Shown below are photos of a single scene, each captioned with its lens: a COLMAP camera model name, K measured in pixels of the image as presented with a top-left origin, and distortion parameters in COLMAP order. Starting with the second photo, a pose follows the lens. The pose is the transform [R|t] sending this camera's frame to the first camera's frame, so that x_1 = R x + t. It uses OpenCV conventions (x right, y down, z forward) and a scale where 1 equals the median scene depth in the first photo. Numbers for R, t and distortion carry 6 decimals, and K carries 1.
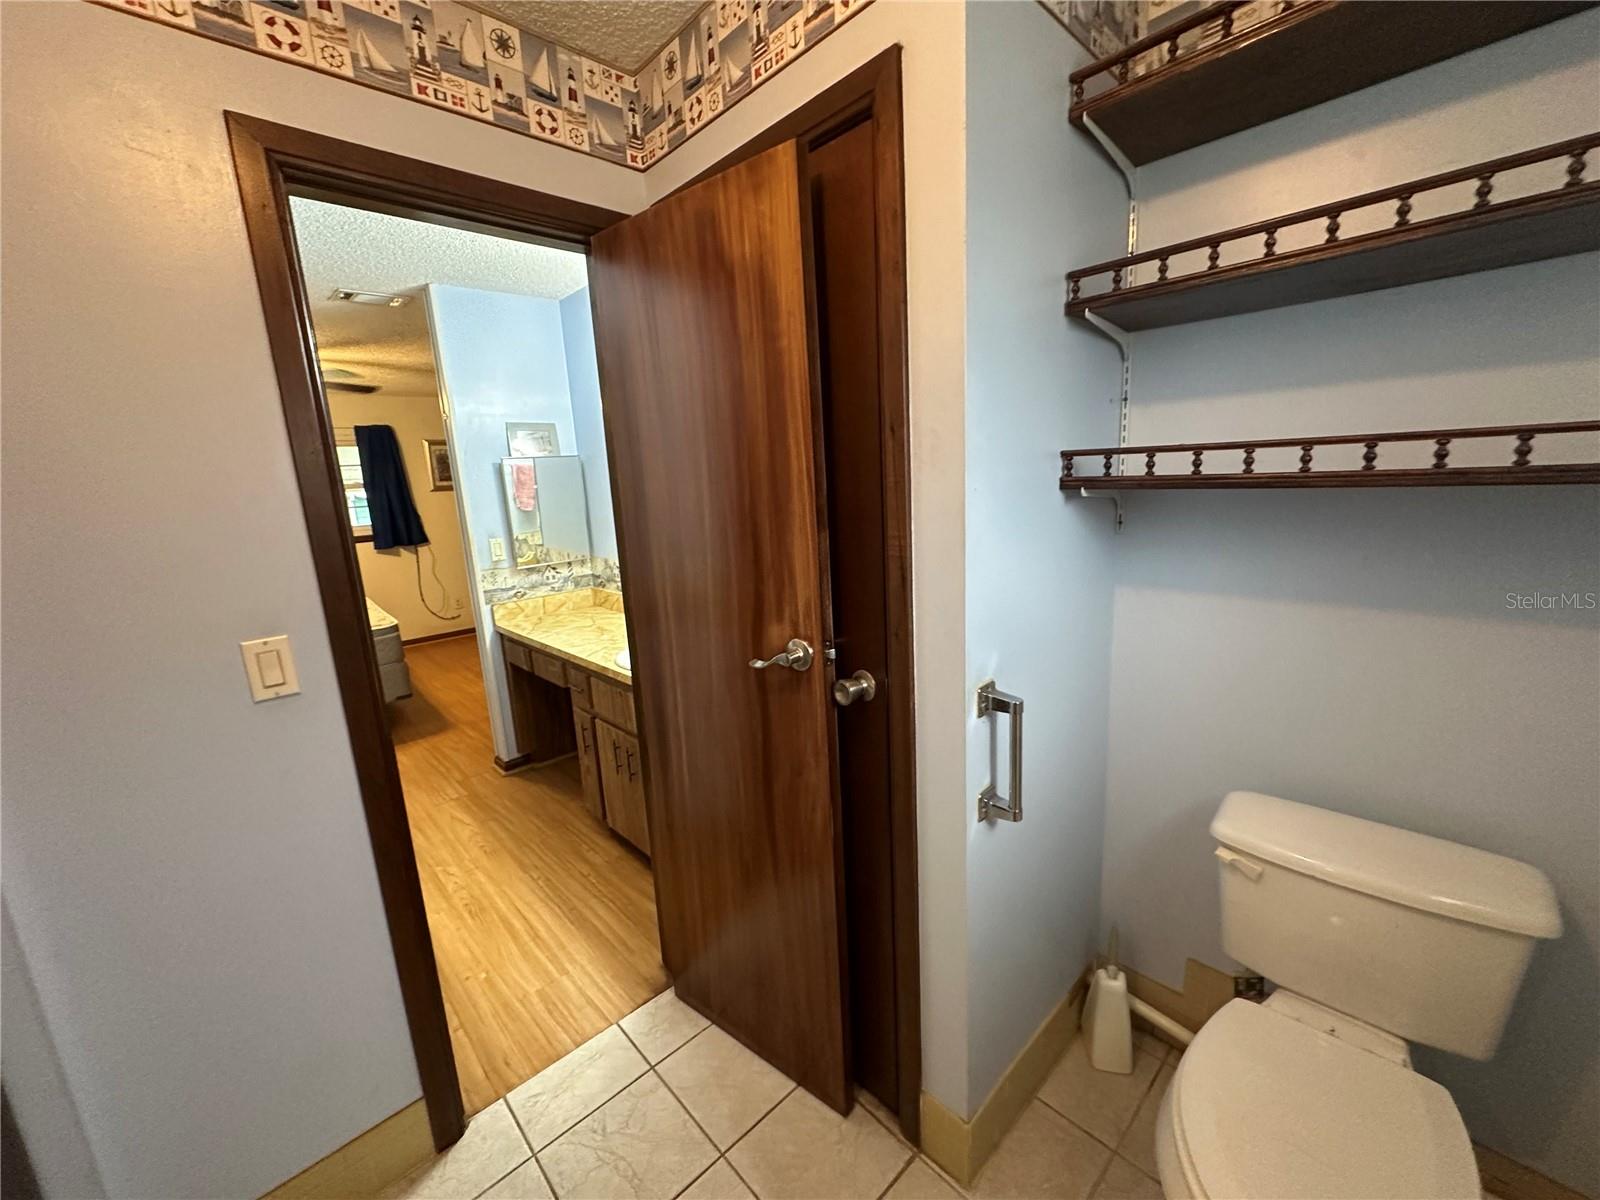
lens RADIAL K [[638.1, 0, 810.9], [0, 638.1, 603.0], [0, 0, 1]] dist [-0.000075, -0.000004]
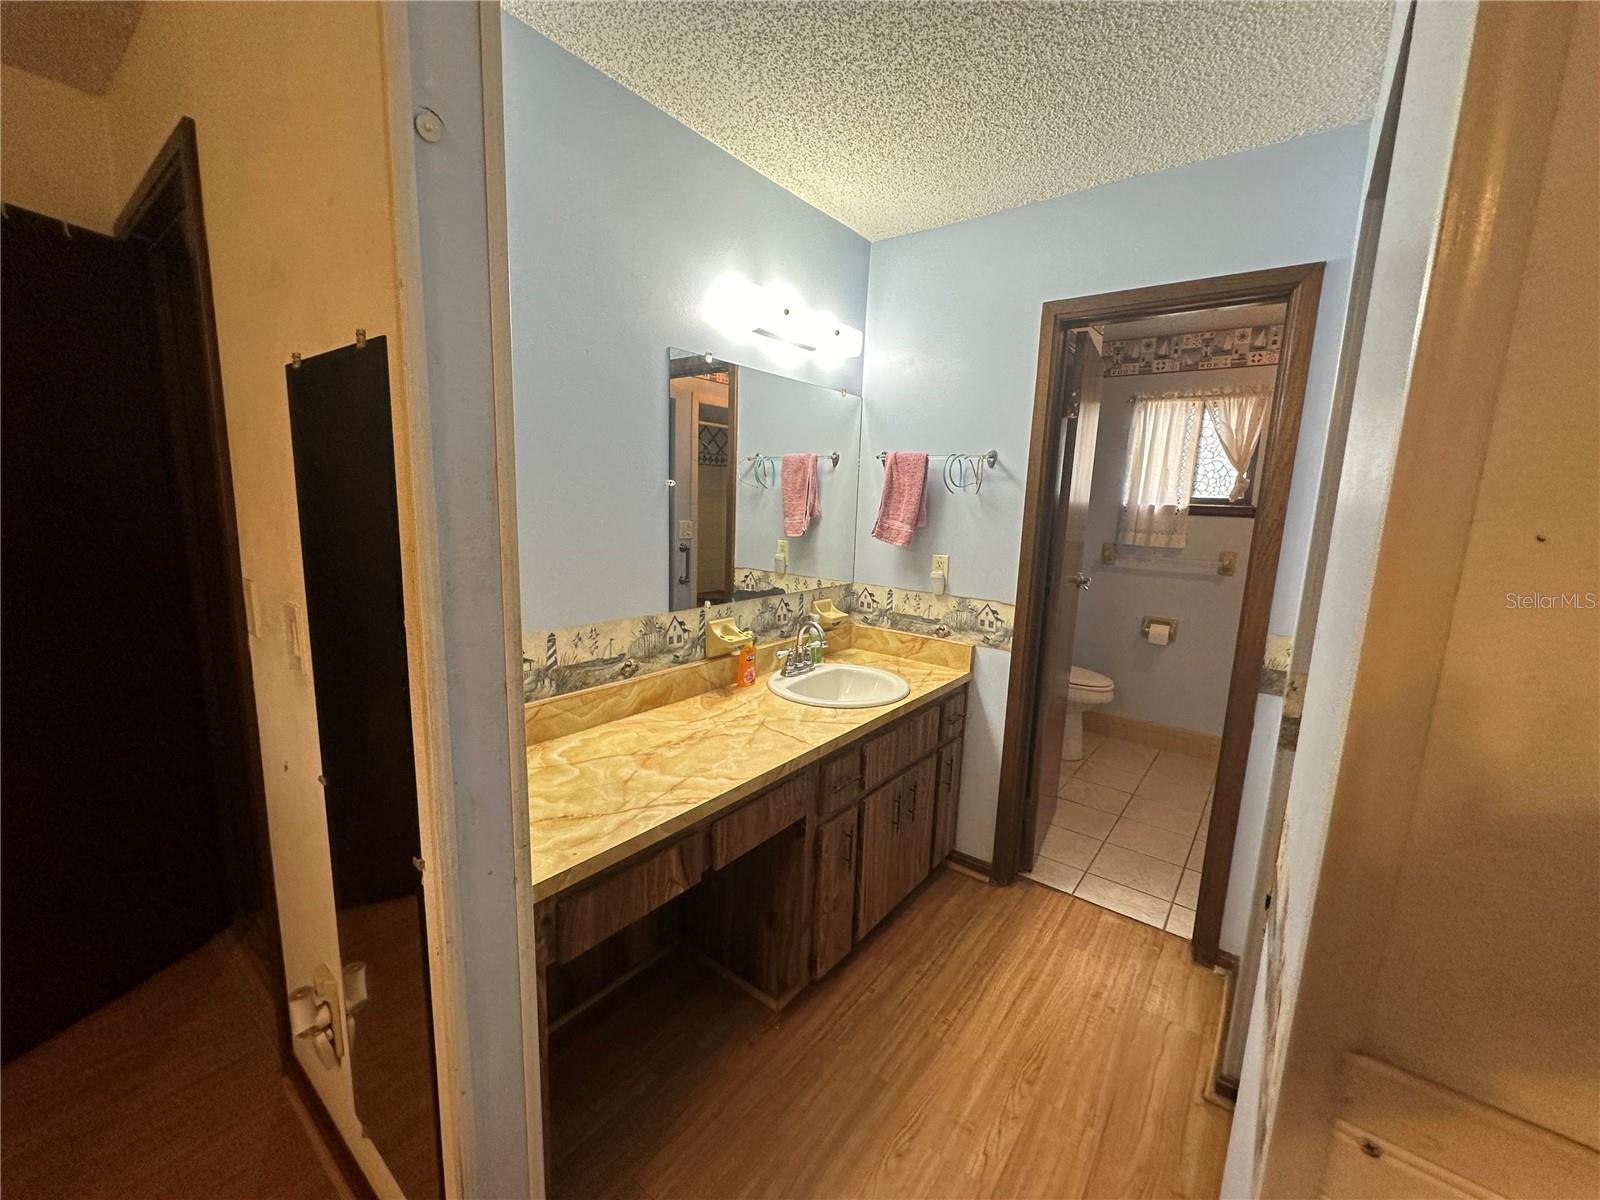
lens RADIAL K [[638.1, 0, 810.9], [0, 638.1, 603.0], [0, 0, 1]] dist [-0.000075, -0.000004]
pose [[-0.157851, -0.118861, 0.980283, -1.303468], [0.163368, 0.975905, 0.144637, -0.191119], [-0.973855, 0.182978, -0.134630, 1.439945]]
